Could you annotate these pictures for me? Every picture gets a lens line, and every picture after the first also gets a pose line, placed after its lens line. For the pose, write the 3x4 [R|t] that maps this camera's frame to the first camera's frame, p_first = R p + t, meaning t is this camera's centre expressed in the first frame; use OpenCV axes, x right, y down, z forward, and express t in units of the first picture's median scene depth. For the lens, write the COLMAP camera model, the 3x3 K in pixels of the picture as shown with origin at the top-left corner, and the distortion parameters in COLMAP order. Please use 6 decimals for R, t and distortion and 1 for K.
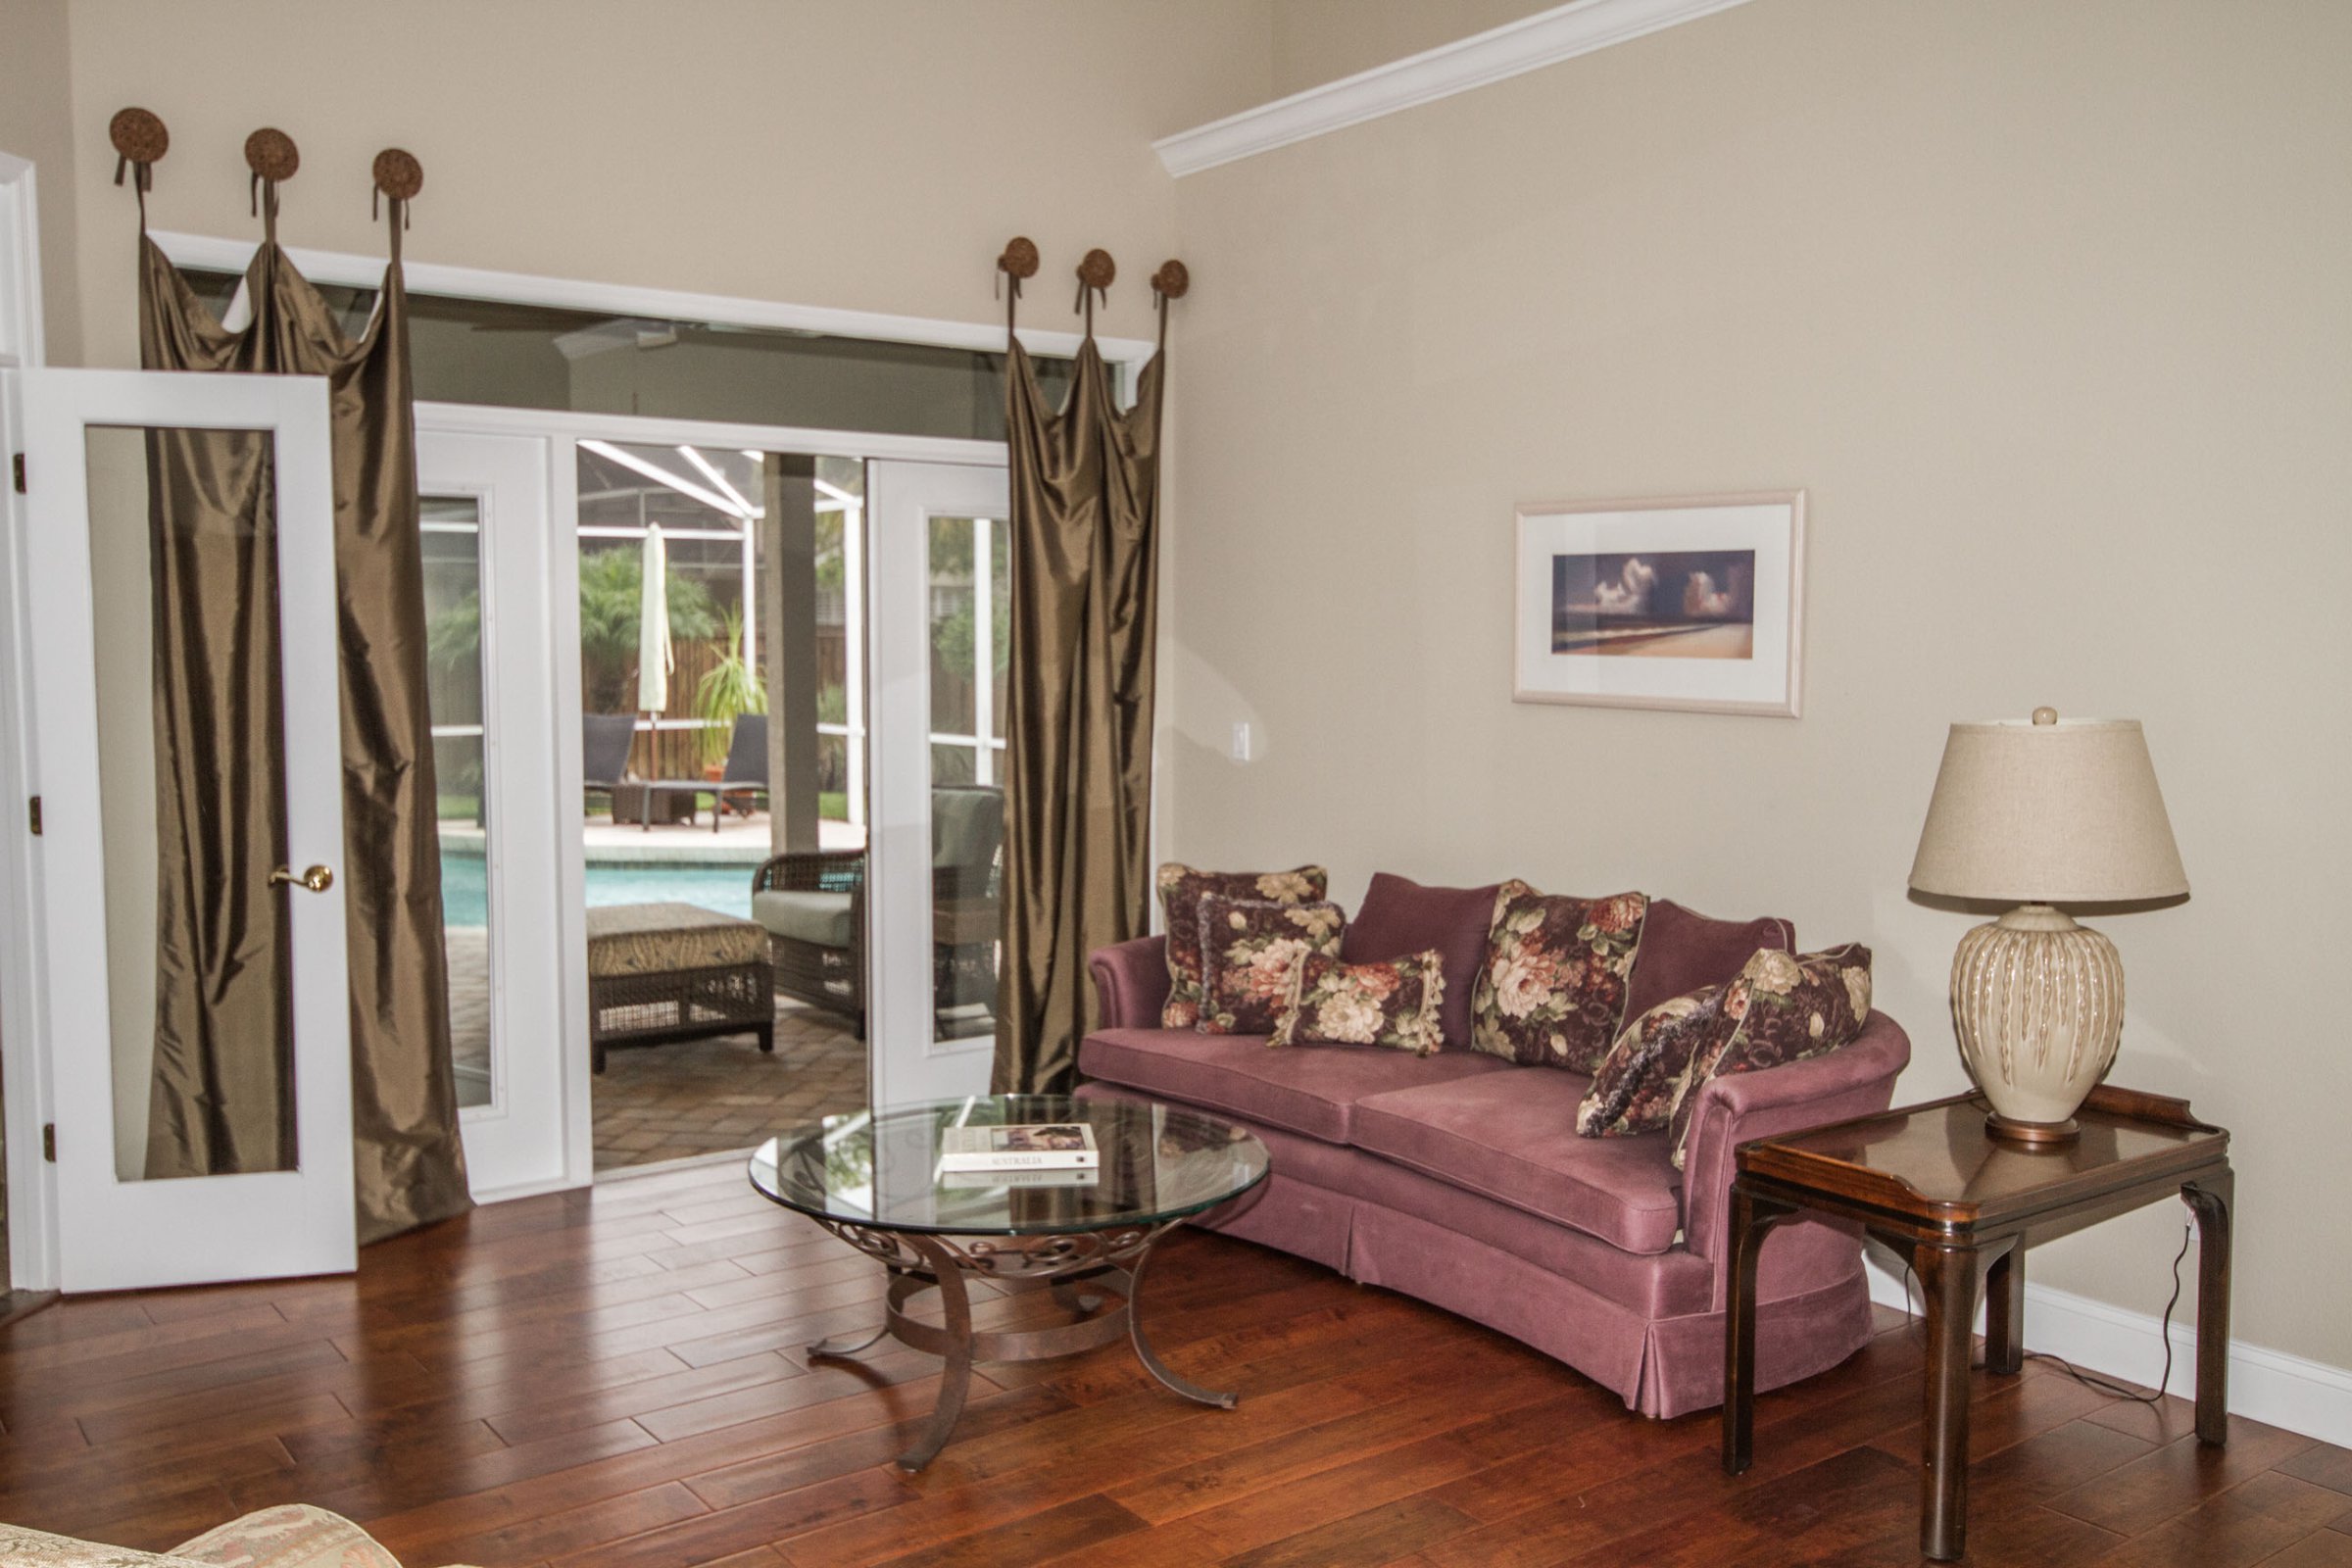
lens RADIAL K [[1987.3, 0, 1176.0], [0, 1987.3, 784.0], [0, 0, 1]] dist [0.039680, -0.003318]
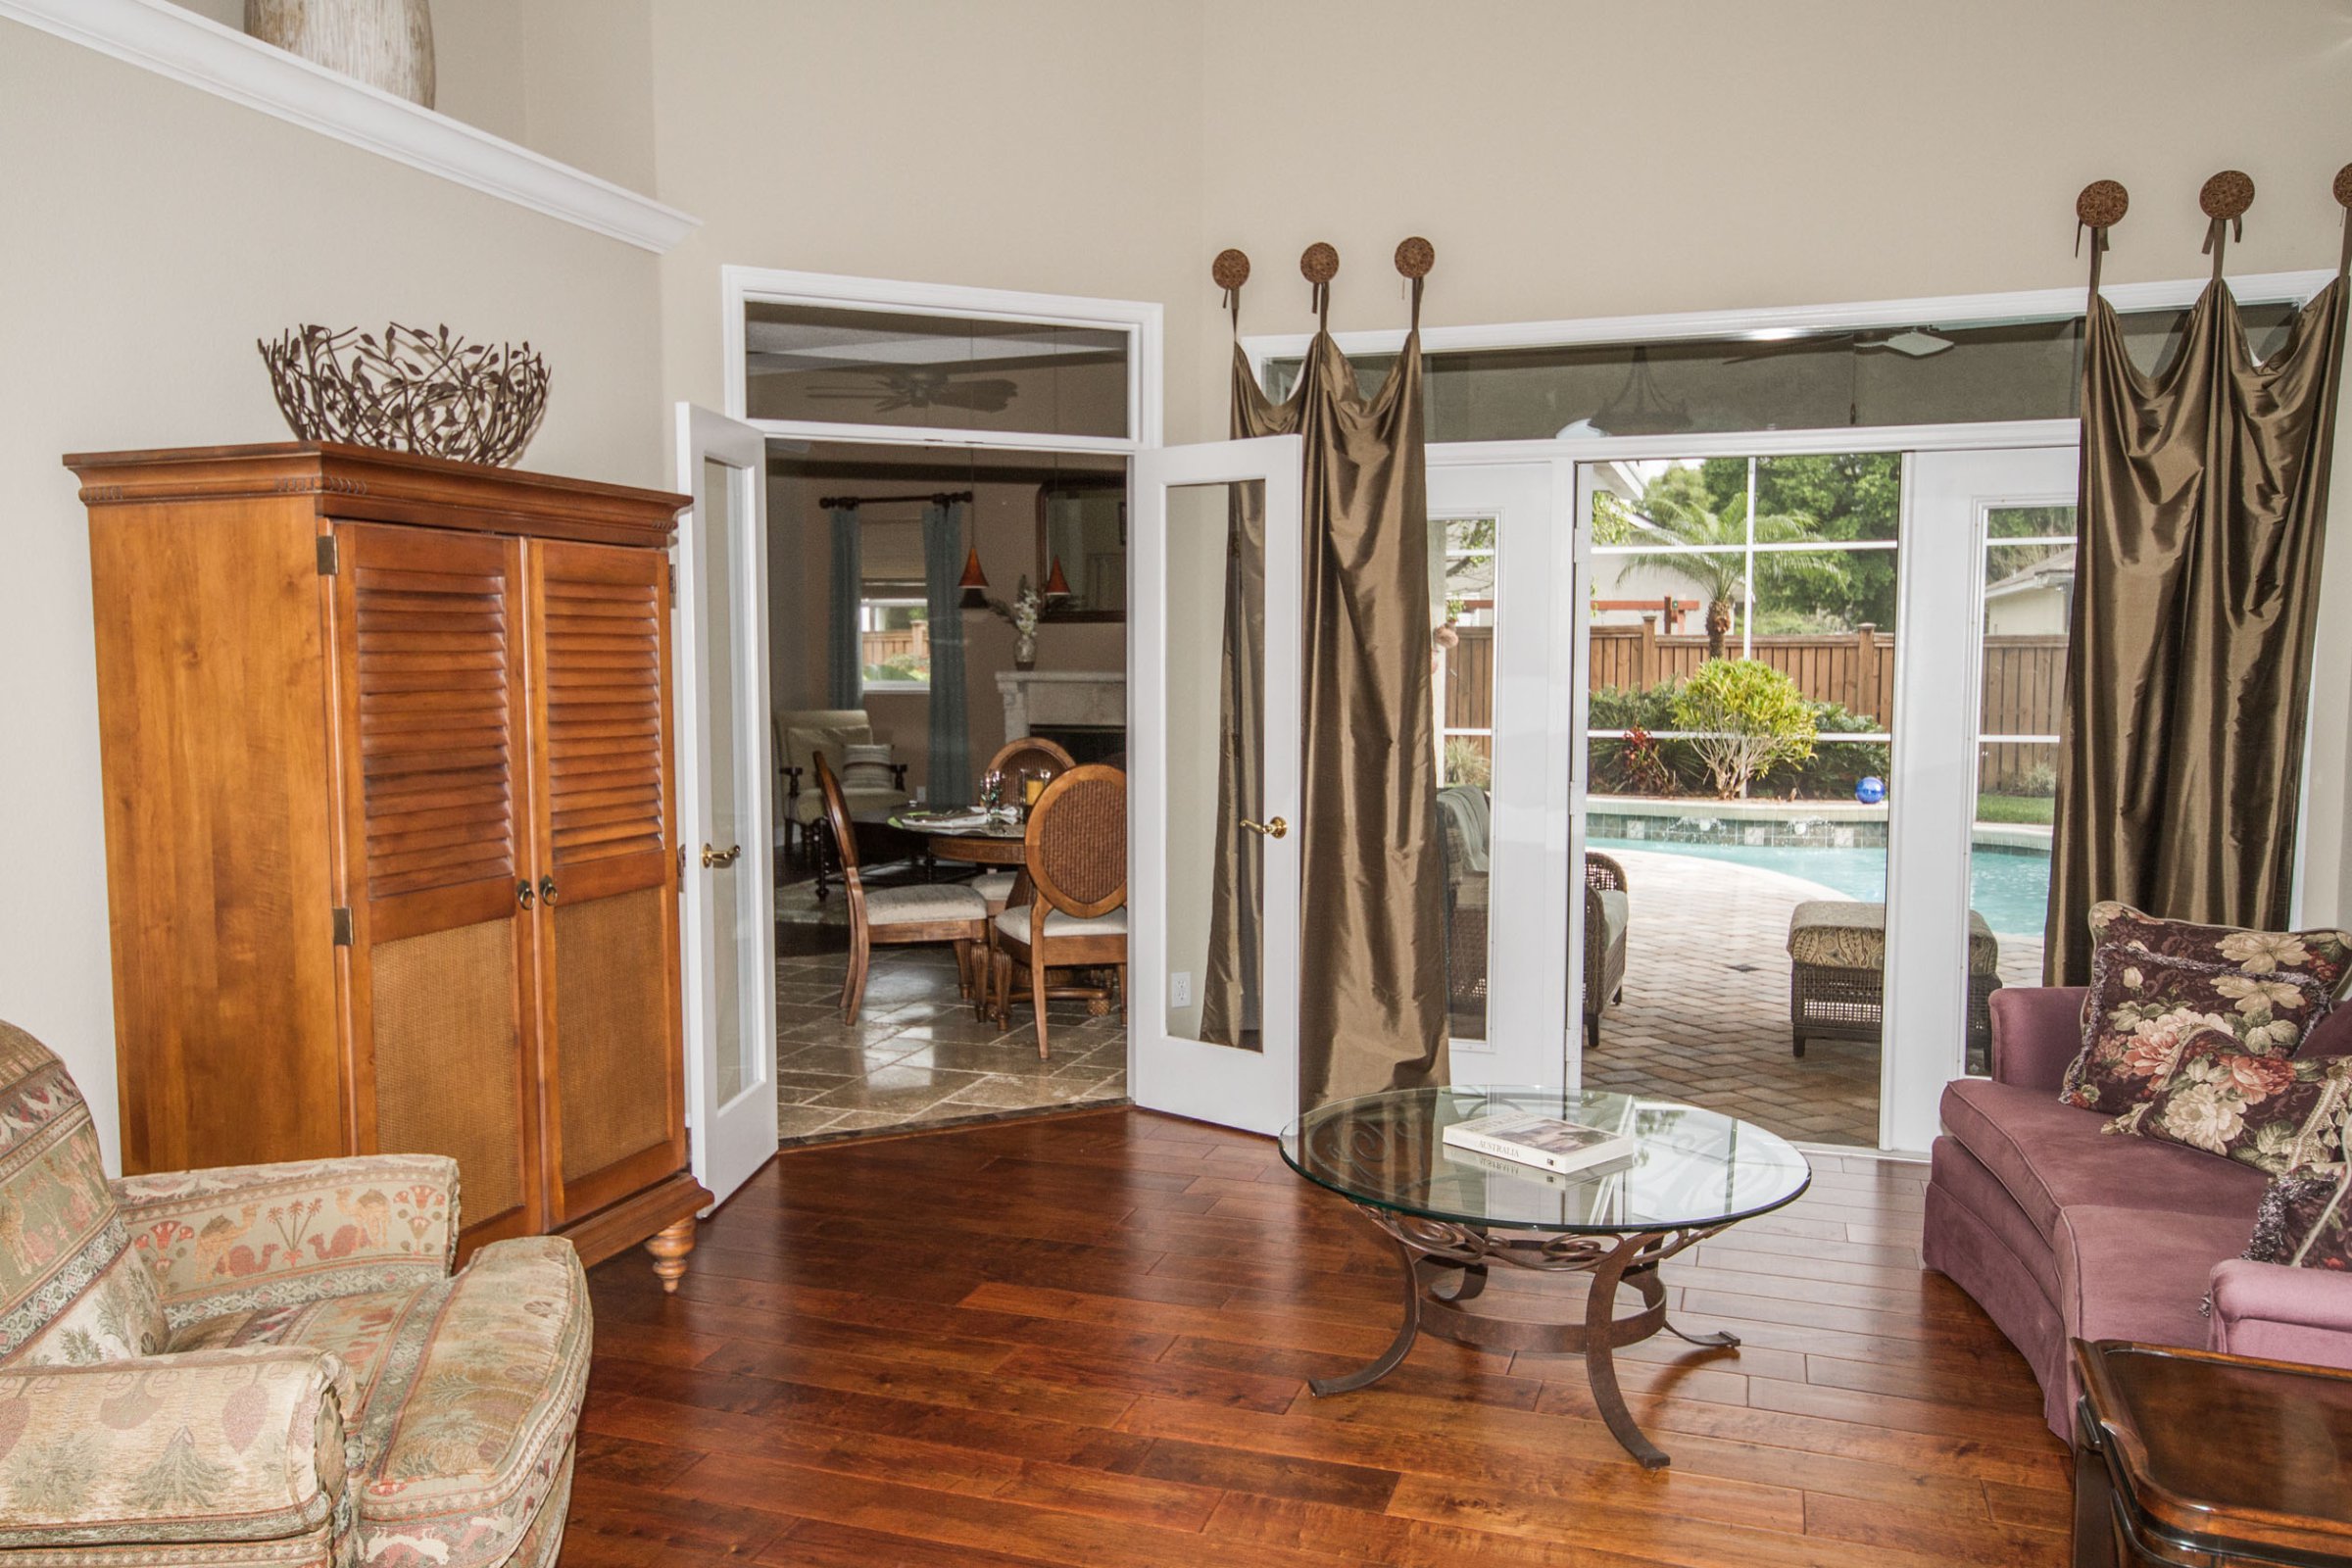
lens RADIAL K [[1810.1, 0, 1176.0], [0, 1810.1, 784.0], [0, 0, 1]] dist [0.006765, 0.002152]
pose [[0.567400, 0.059962, -0.821256, 0.425487], [-0.061556, 0.997643, 0.030311, -0.009651], [0.821138, 0.033355, 0.569754, 0.251898]]
